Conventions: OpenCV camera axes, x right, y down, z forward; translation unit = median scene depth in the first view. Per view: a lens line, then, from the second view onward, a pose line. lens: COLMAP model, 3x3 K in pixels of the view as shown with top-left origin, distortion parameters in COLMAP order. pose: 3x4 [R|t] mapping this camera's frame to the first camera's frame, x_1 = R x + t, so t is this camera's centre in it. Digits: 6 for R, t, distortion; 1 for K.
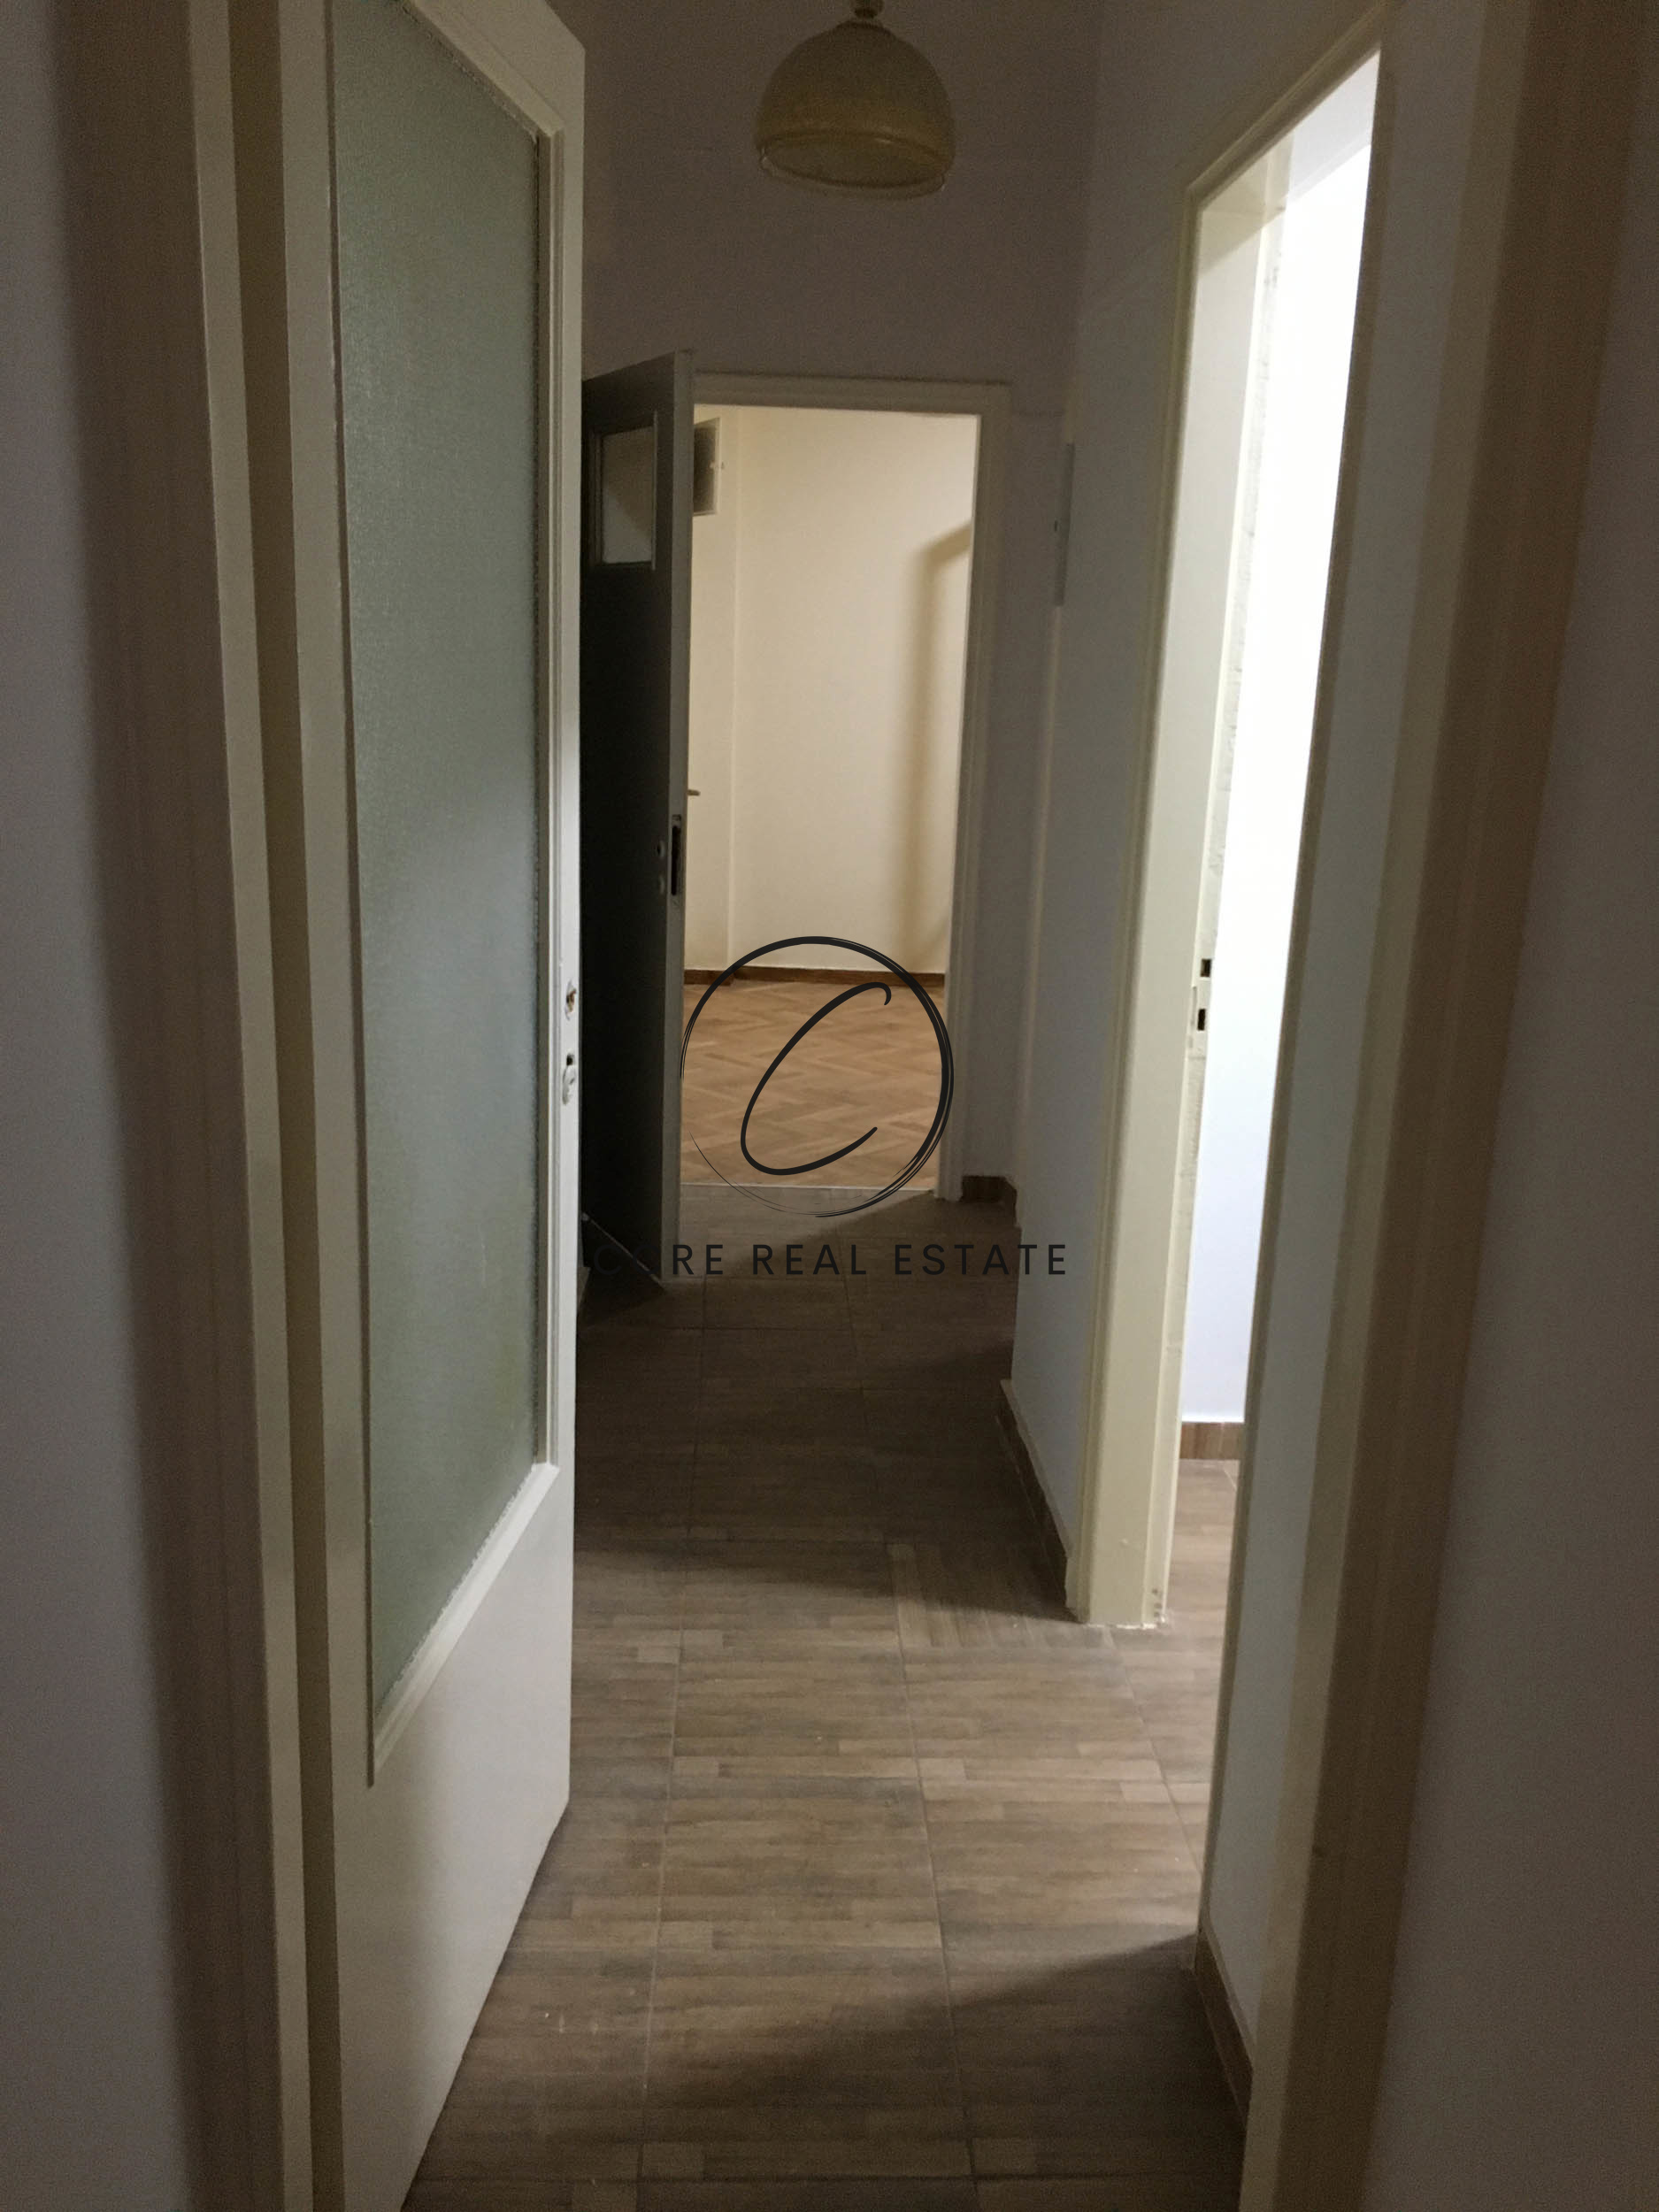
lens RADIAL K [[1878.4, 0, 828.1], [0, 1878.4, 1107.0], [0, 0, 1]] dist [0.000157, 0.000023]
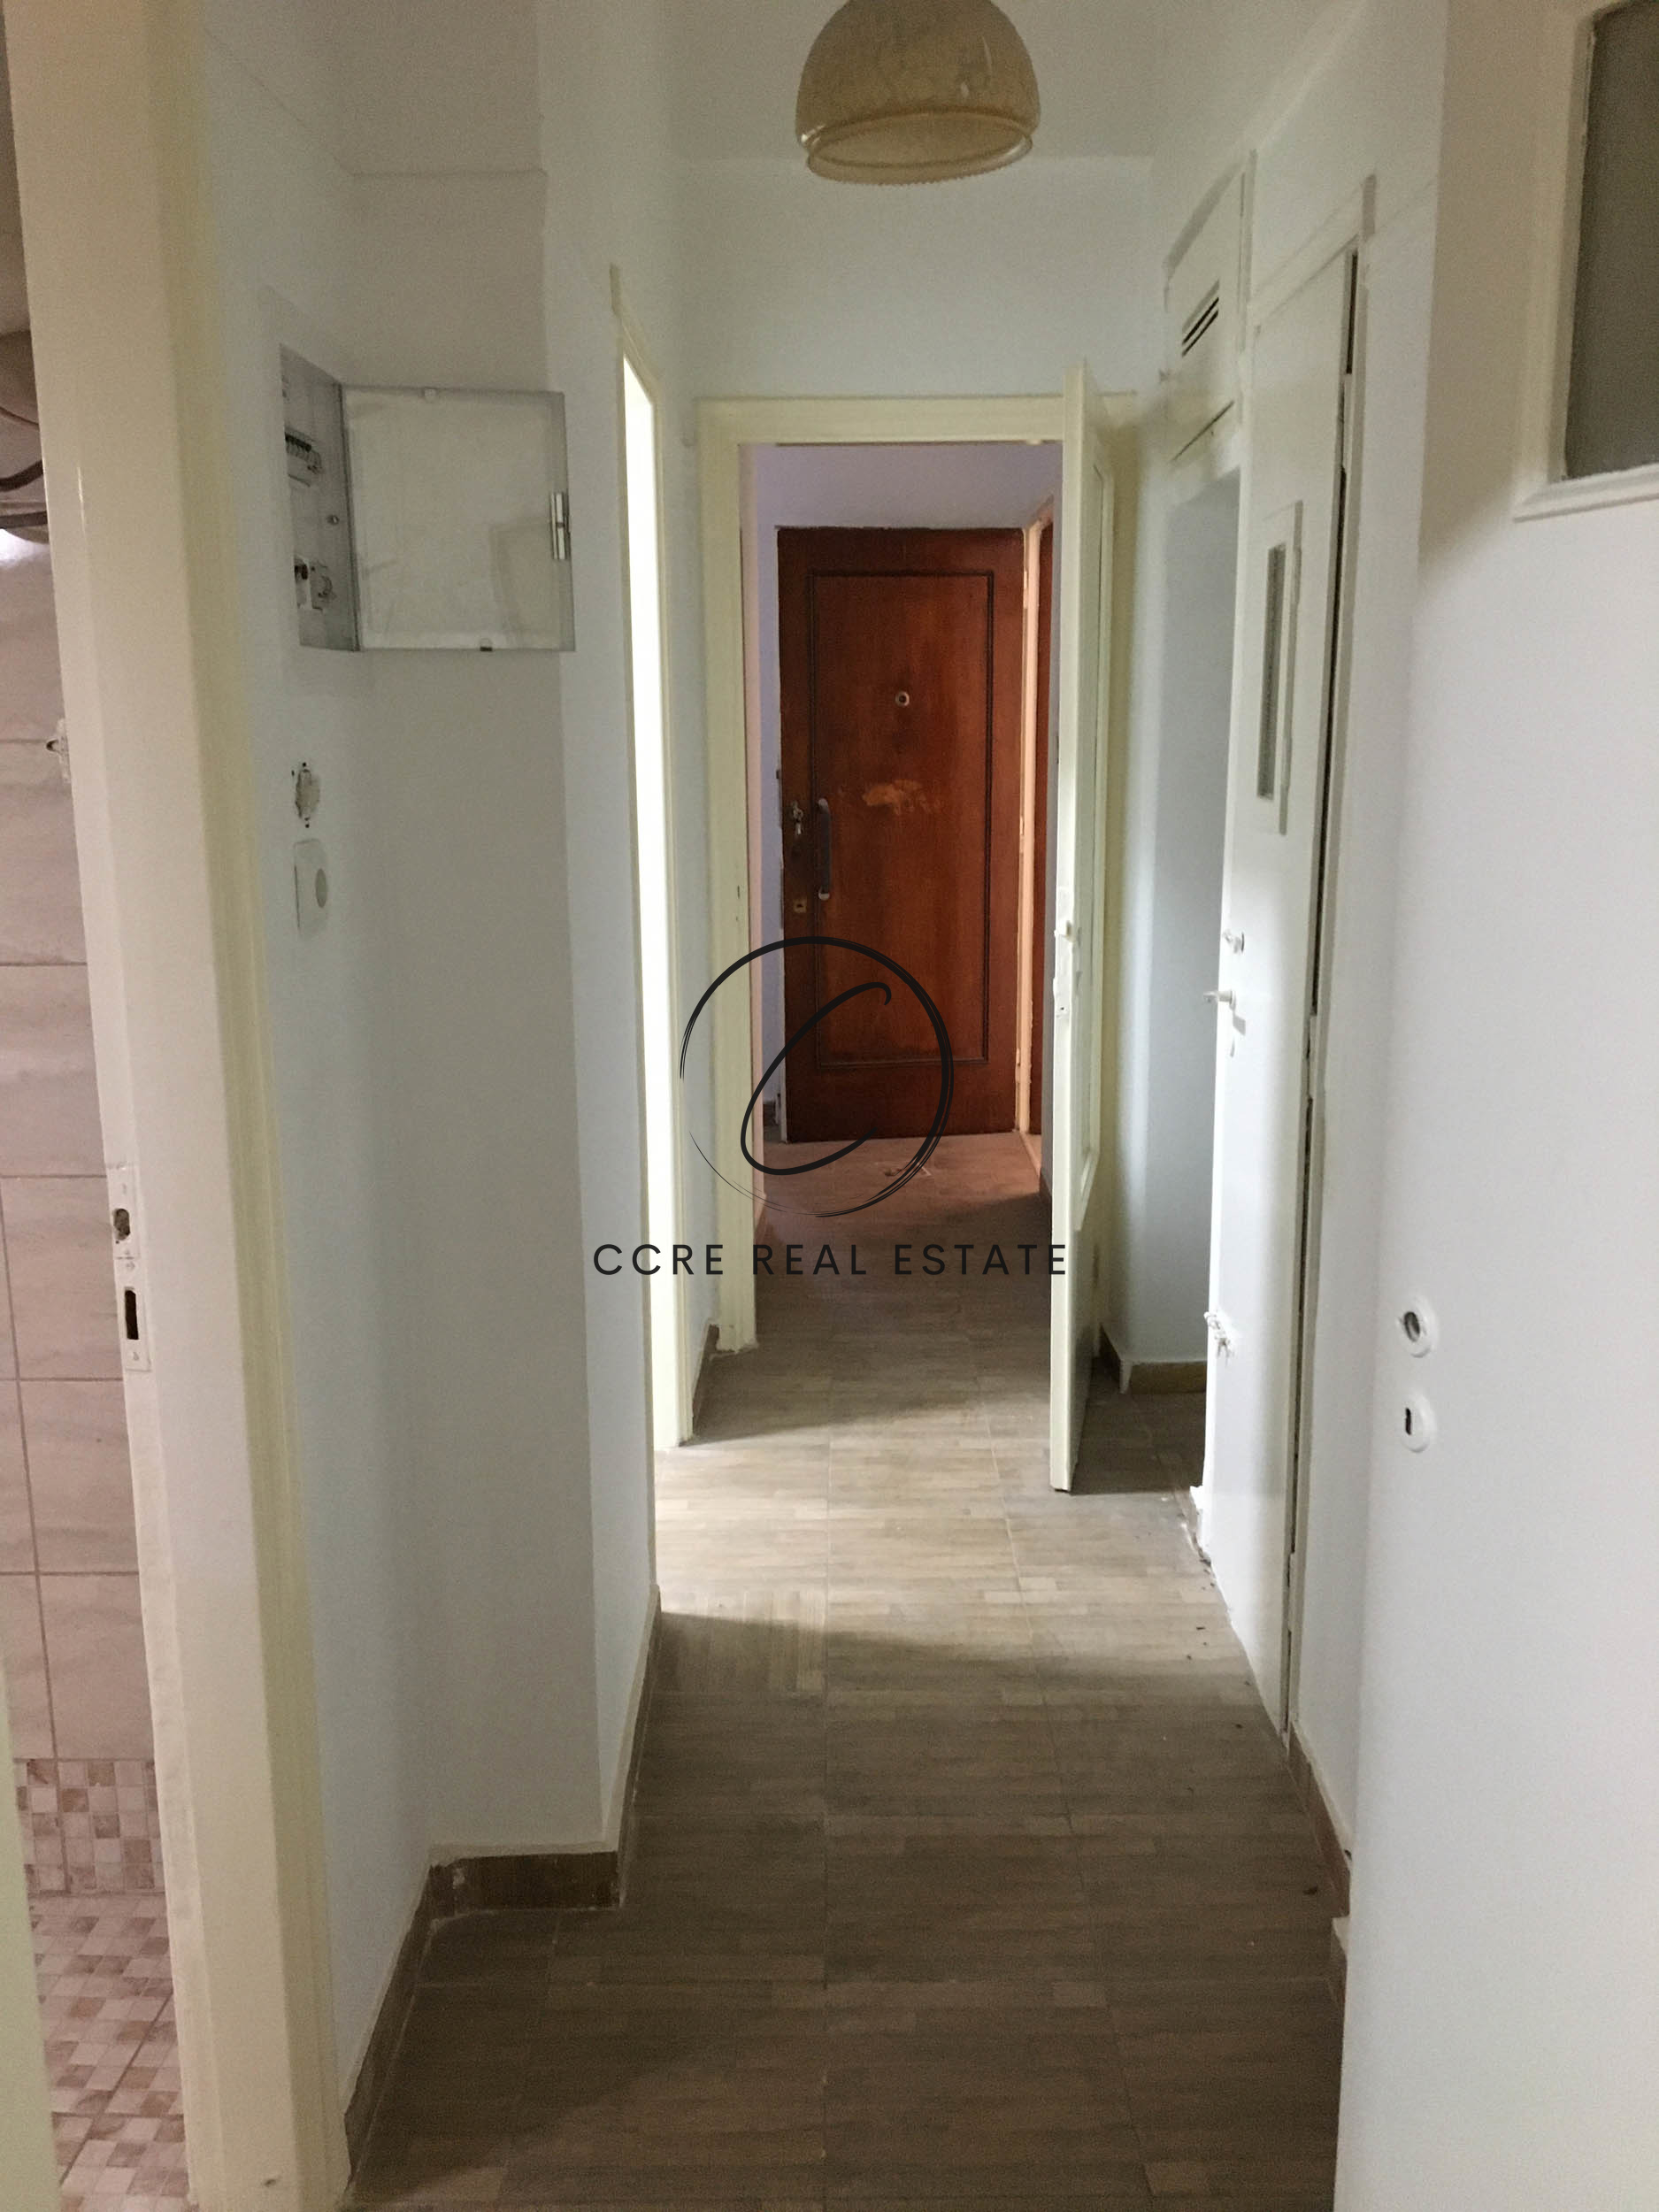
lens RADIAL K [[1878.4, 0, 829.5], [0, 1878.4, 1107.0], [0, 0, 1]] dist [0.000157, 0.000023]
pose [[-0.998832, -0.032251, 0.035969, 0.006081], [-0.014172, 0.907392, 0.420046, -0.472197], [-0.046185, 0.419045, -0.906790, 1.981022]]
